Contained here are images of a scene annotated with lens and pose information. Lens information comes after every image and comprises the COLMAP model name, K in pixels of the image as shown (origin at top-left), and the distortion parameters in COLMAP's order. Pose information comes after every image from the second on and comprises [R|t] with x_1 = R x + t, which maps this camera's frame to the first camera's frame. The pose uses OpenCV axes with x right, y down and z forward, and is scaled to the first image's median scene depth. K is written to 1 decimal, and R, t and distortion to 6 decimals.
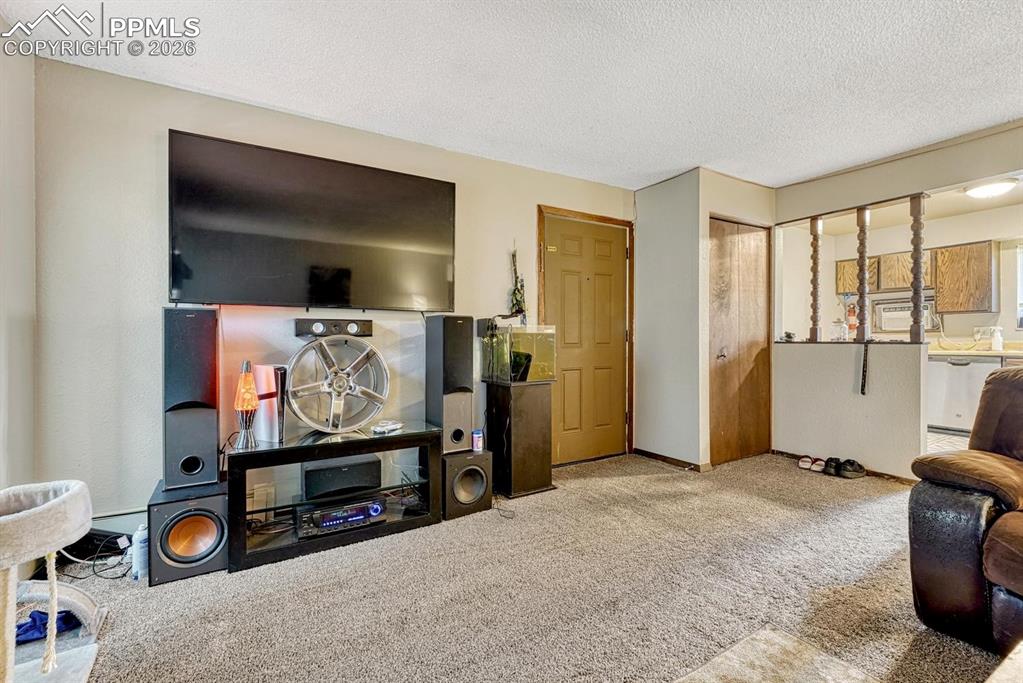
lens RADIAL K [[436.8, 0, 510.9], [0, 436.8, 343.5], [0, 0, 1]] dist [-0.002615, -0.000213]
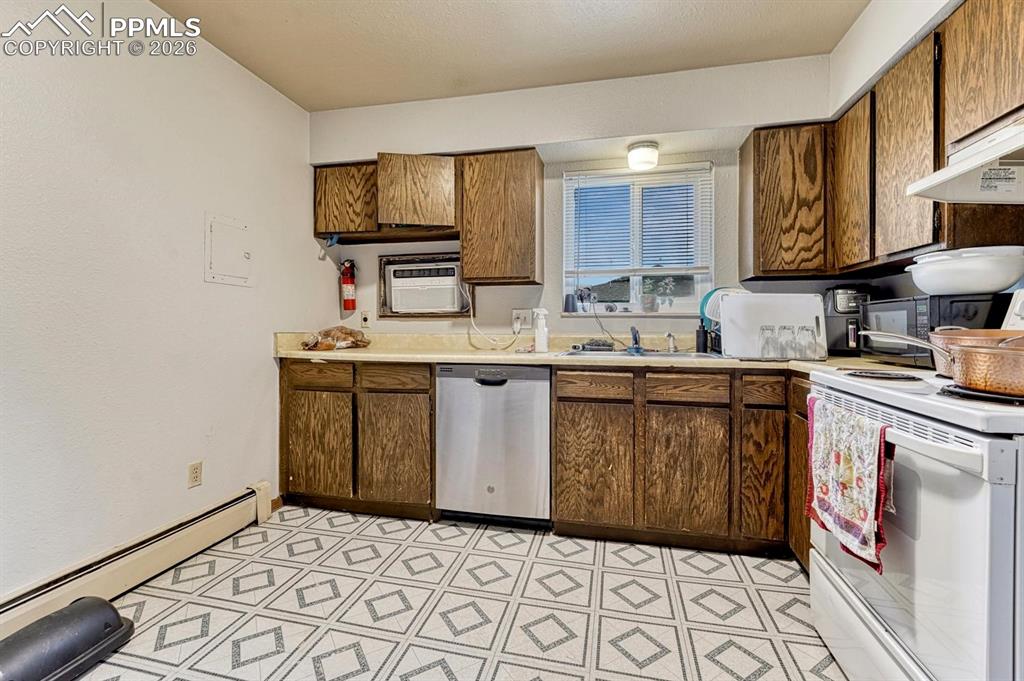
lens RADIAL K [[473.4, 0, 505.3], [0, 473.4, 335.1], [0, 0, 1]] dist [-0.000930, -0.000212]
pose [[0.701386, -0.008113, 0.712736, 0.620739], [-0.003163, 0.999890, 0.014495, -0.013163], [-0.712775, -0.012421, 0.701283, 0.577593]]
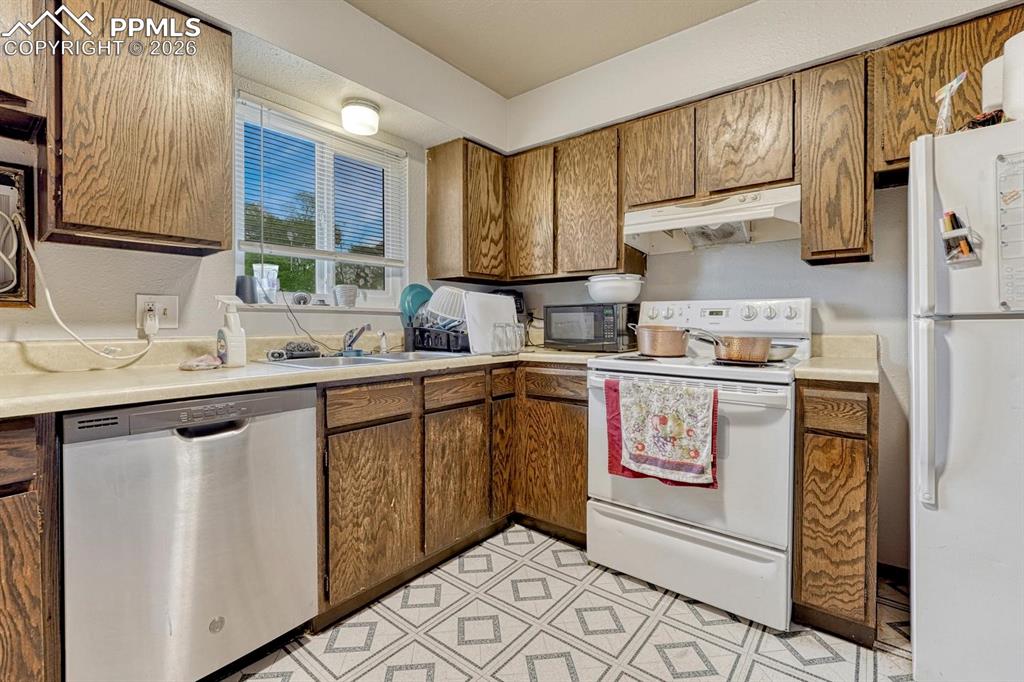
lens RADIAL K [[462.8, 0, 532.4], [0, 462.8, 329.1], [0, 0, 1]] dist [-0.012203, 0.001195]
pose [[-0.385179, -0.008794, 0.922800, 0.653475], [0.003694, 0.999932, 0.011071, -0.015270], [-0.922834, 0.007673, -0.385121, 0.871548]]
